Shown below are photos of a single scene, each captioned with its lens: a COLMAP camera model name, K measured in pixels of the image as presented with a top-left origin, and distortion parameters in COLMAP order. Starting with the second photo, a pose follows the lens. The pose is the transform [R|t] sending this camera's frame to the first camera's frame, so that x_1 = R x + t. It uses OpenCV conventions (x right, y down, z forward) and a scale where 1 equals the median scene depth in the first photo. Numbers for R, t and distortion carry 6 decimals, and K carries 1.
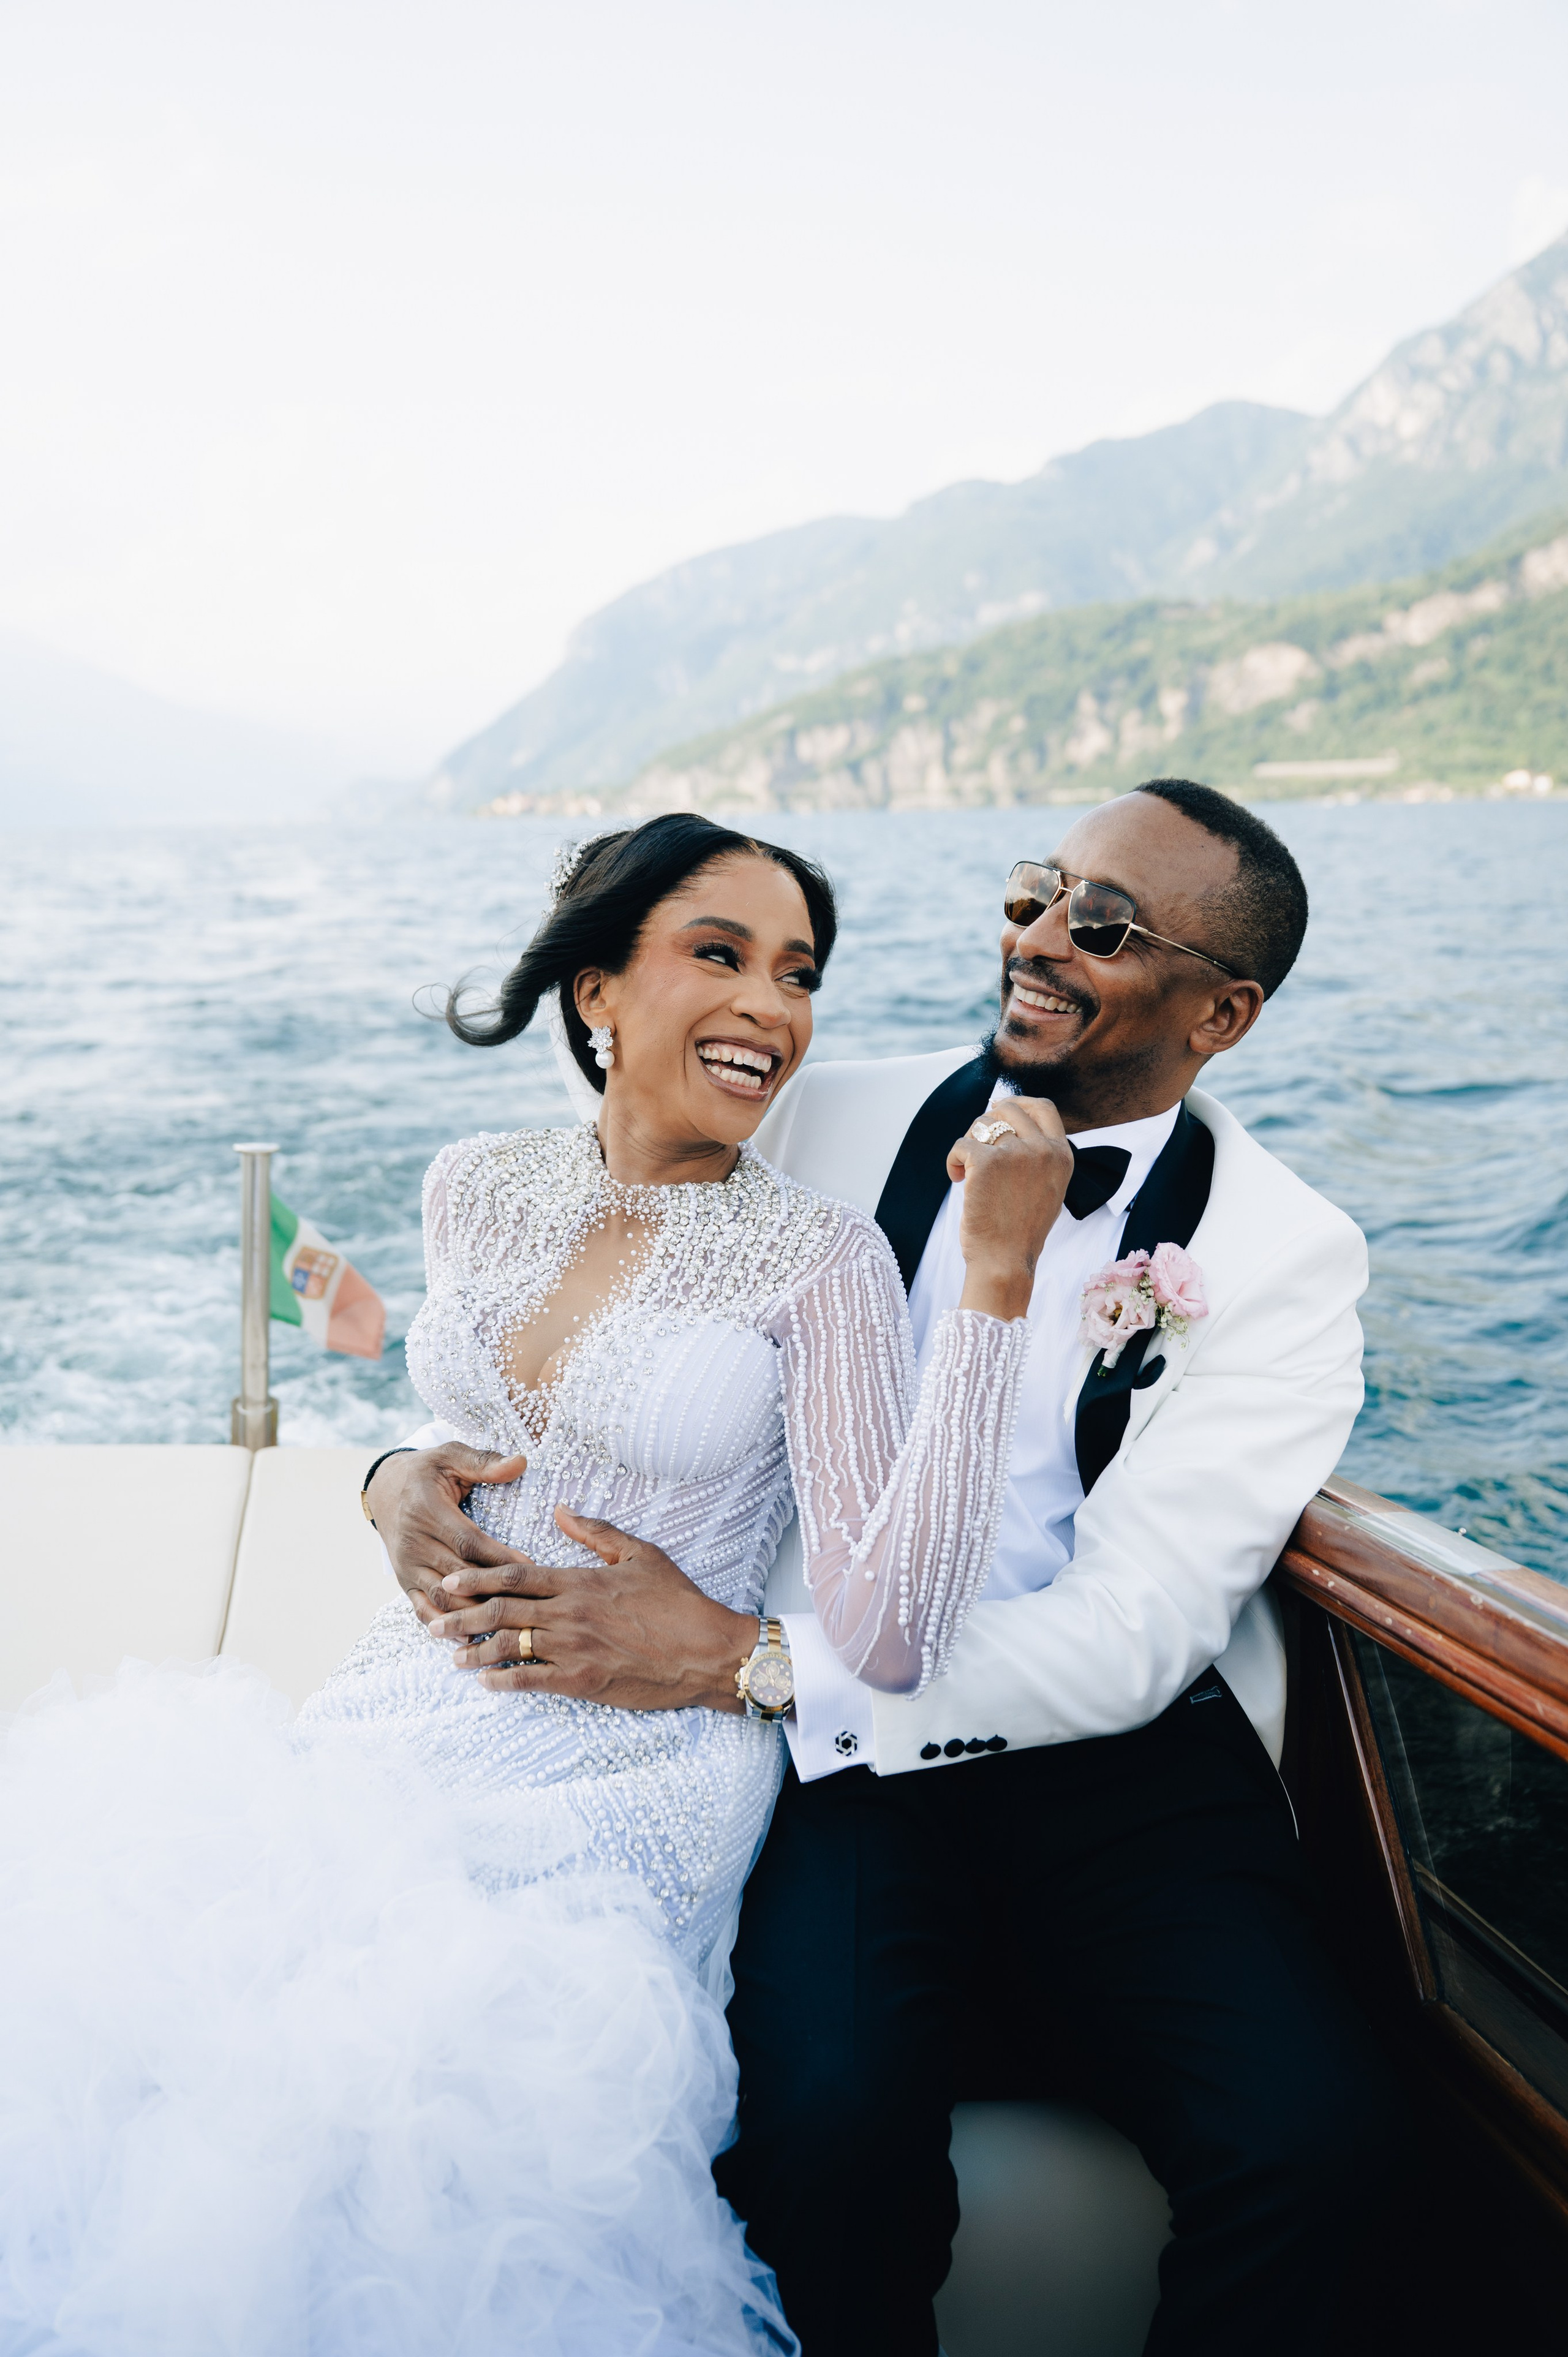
lens RADIAL K [[2210.9, 0, 784.0], [0, 2210.9, 1178.5], [0, 0, 1]] dist [0.009634, 0.116365]
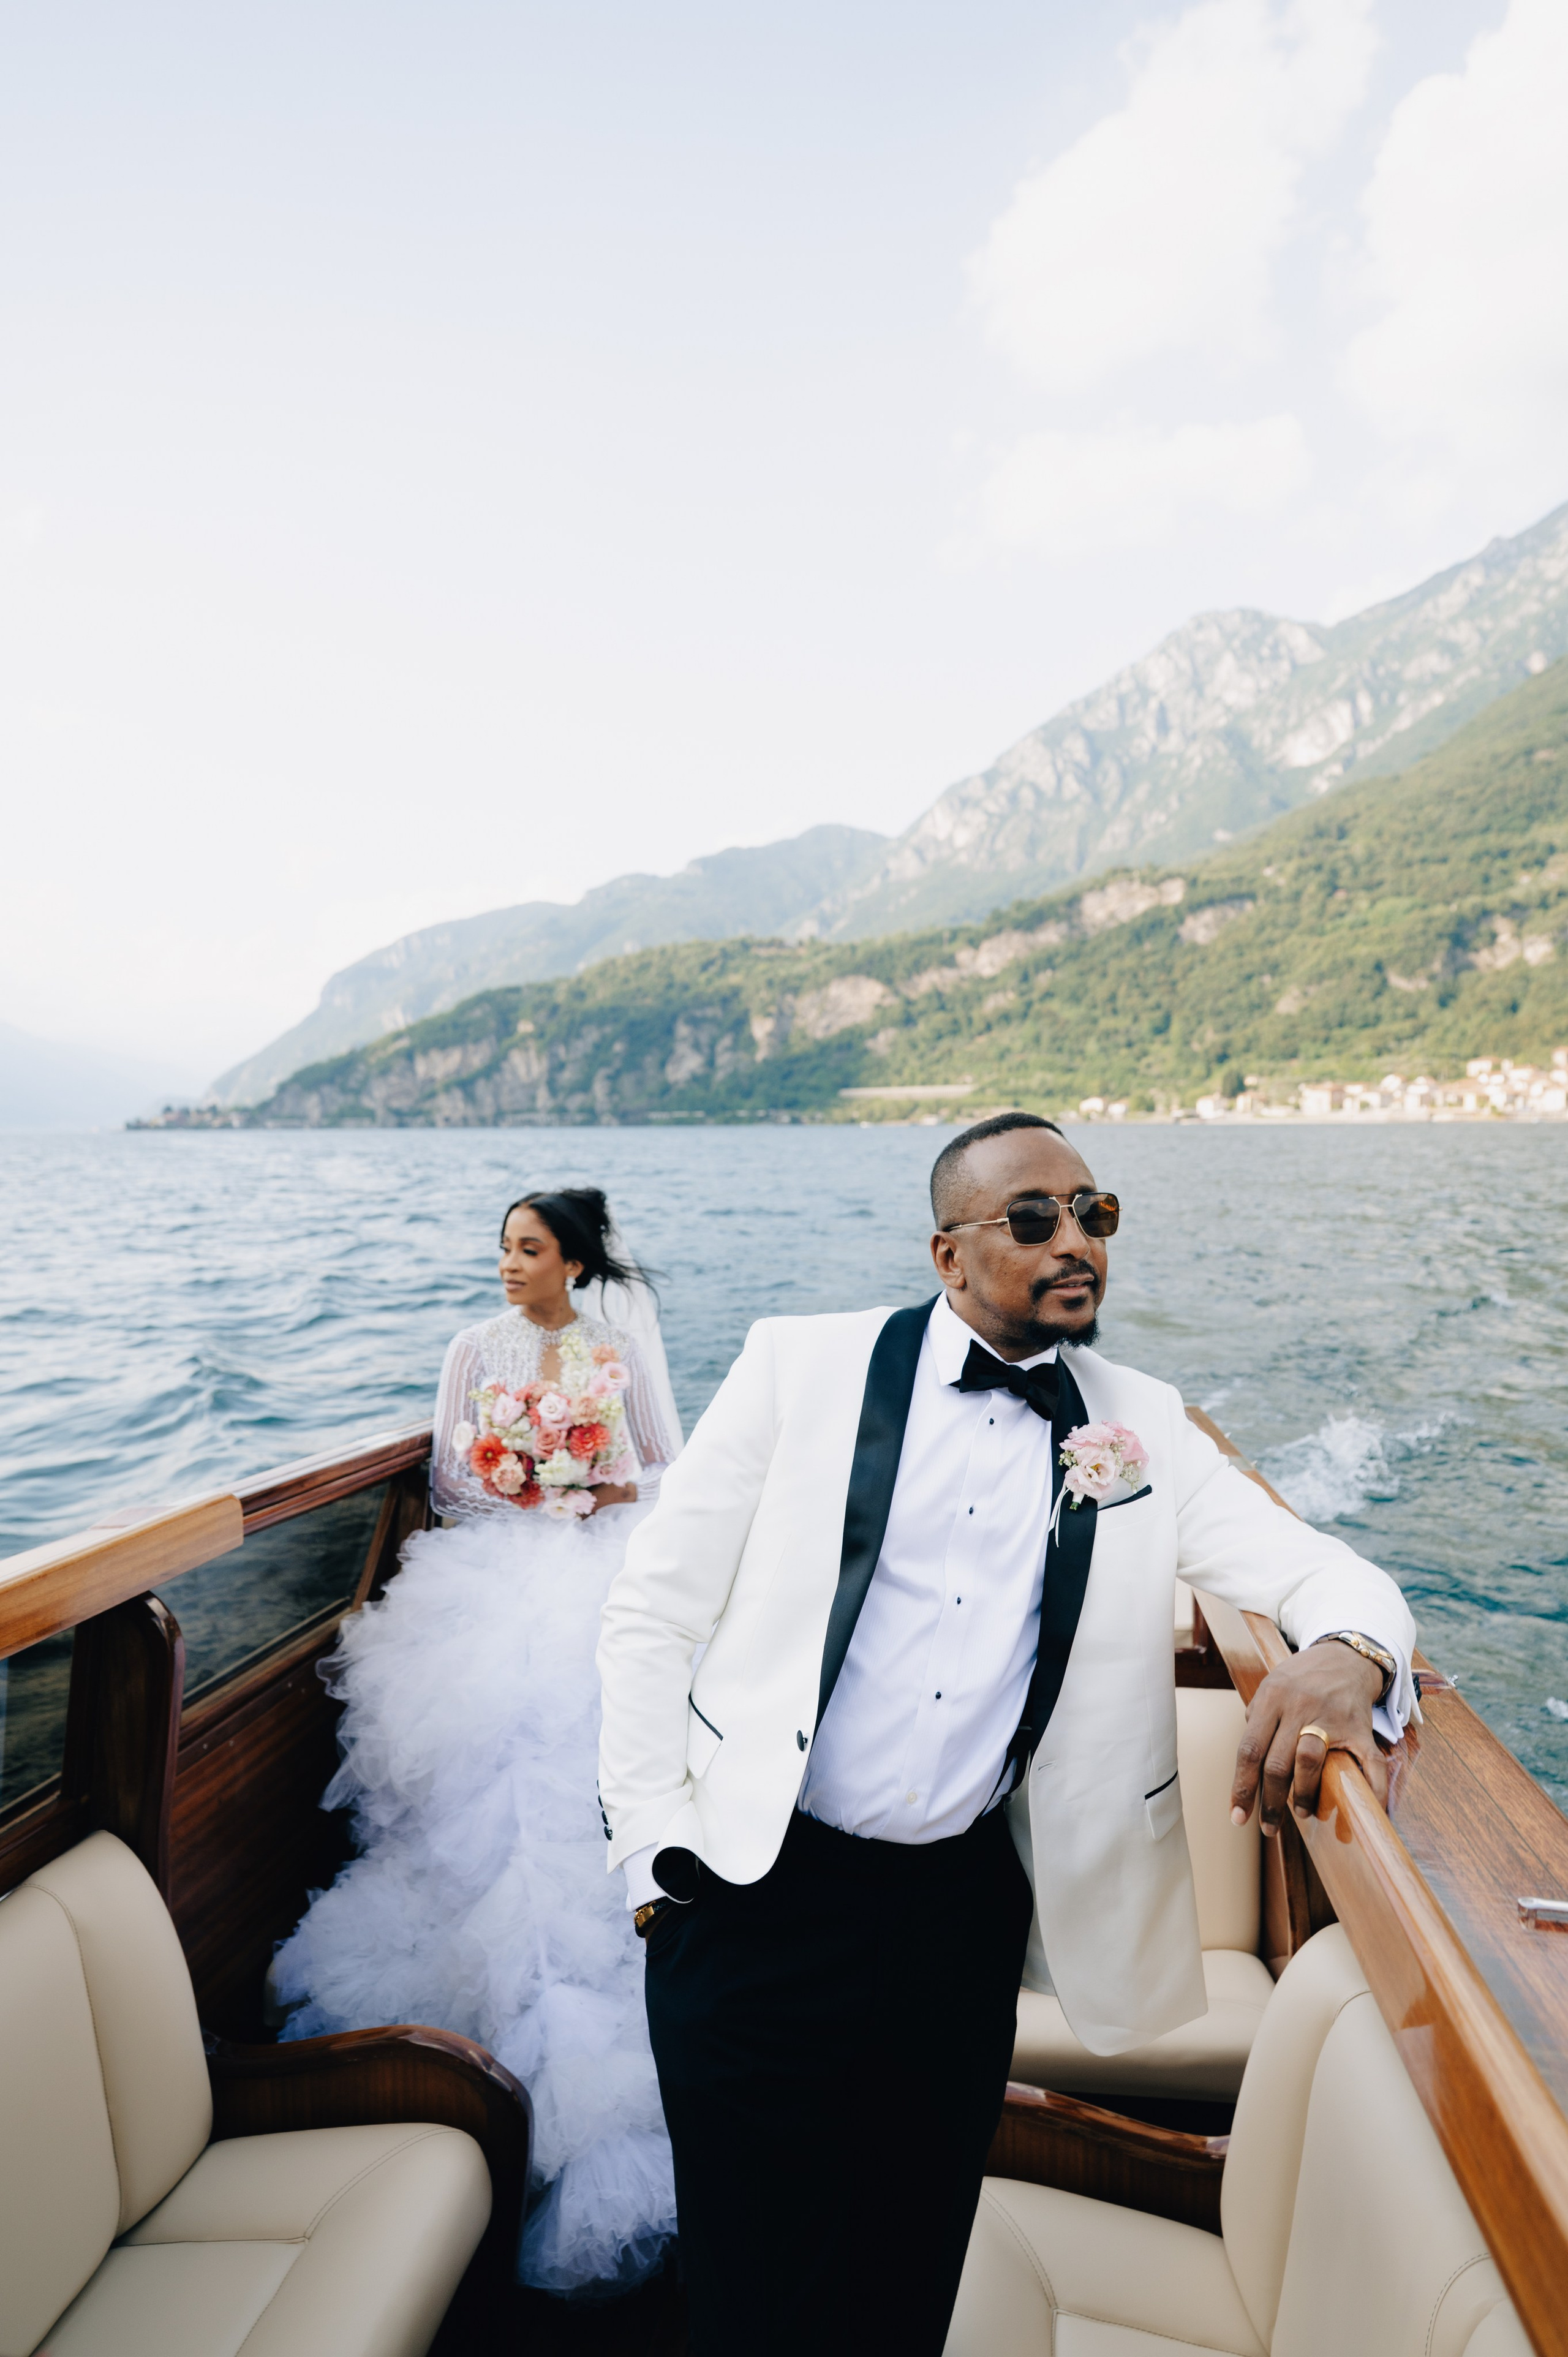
lens RADIAL K [[1630.1, 0, 784.0], [0, 1630.1, 1178.5], [0, 0, 1]] dist [-0.000528, 0.000786]
pose [[0.987177, 0.004924, 0.159556, 0.058185], [0.016456, 0.991060, -0.132398, -0.039159], [-0.158782, 0.133326, 0.978270, 0.233100]]
